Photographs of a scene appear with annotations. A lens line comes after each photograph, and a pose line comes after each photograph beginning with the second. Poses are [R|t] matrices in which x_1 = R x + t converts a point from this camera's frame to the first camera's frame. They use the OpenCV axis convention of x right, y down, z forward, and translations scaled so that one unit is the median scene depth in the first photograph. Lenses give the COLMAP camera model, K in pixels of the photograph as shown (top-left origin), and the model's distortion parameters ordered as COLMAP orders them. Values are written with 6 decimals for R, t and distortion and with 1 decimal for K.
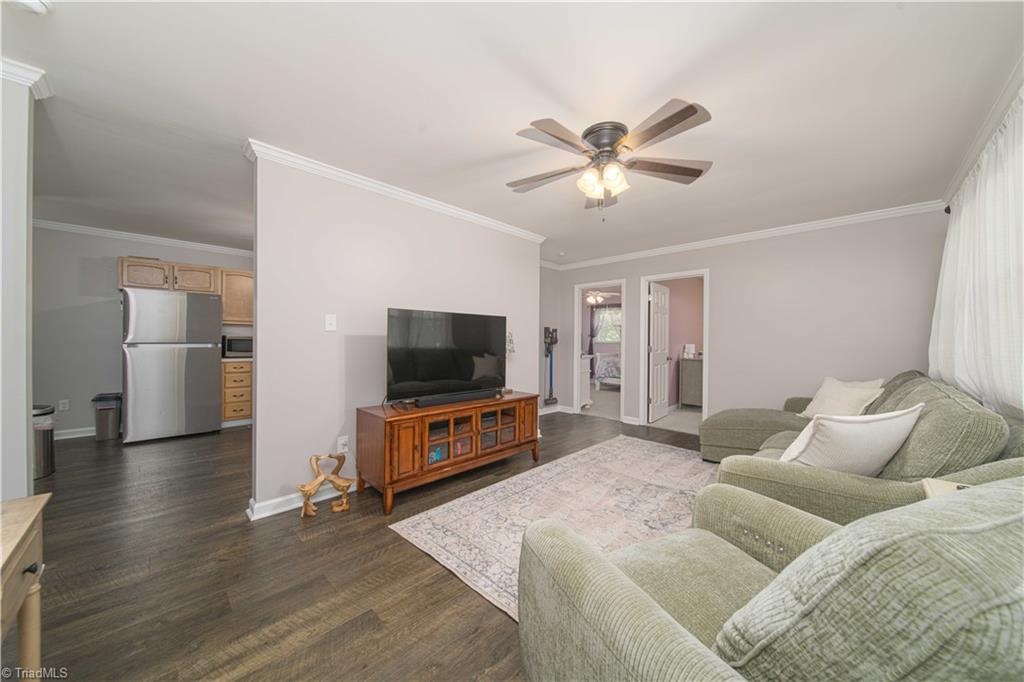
lens RADIAL K [[360.9, 0, 514.9], [0, 360.9, 339.5], [0, 0, 1]] dist [0.000109, 0.000068]
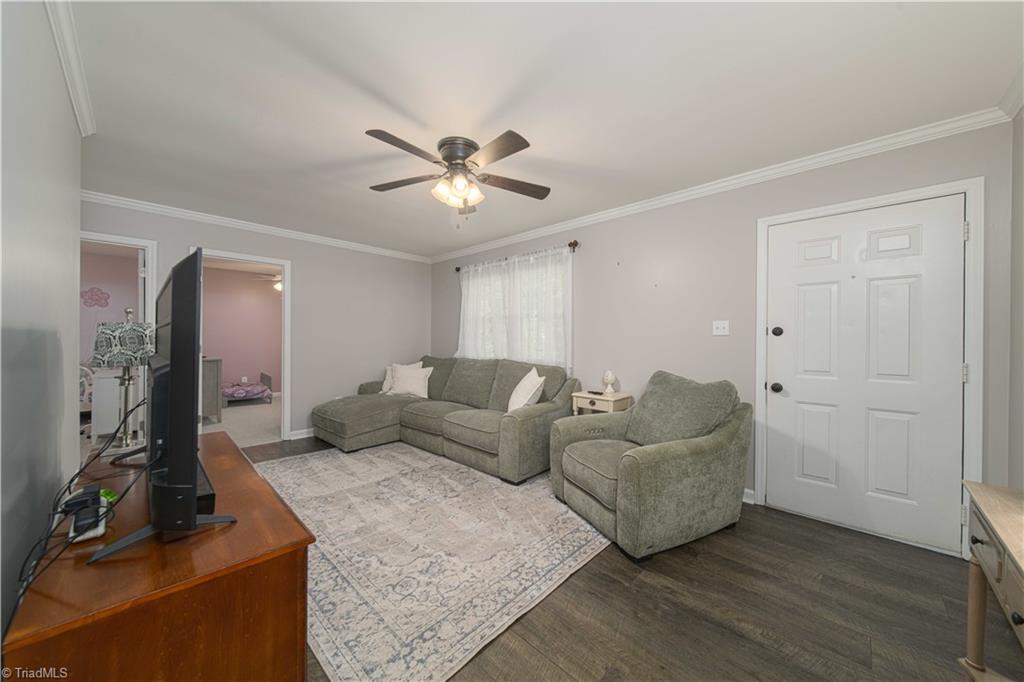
lens RADIAL K [[360.9, 0, 514.9], [0, 360.9, 339.5], [0, 0, 1]] dist [0.000109, 0.000068]
pose [[-0.017885, -0.006460, 0.999819, -0.754456], [-0.009373, 0.999936, 0.006293, -0.005273], [-0.999796, -0.009259, -0.017945, 0.772635]]
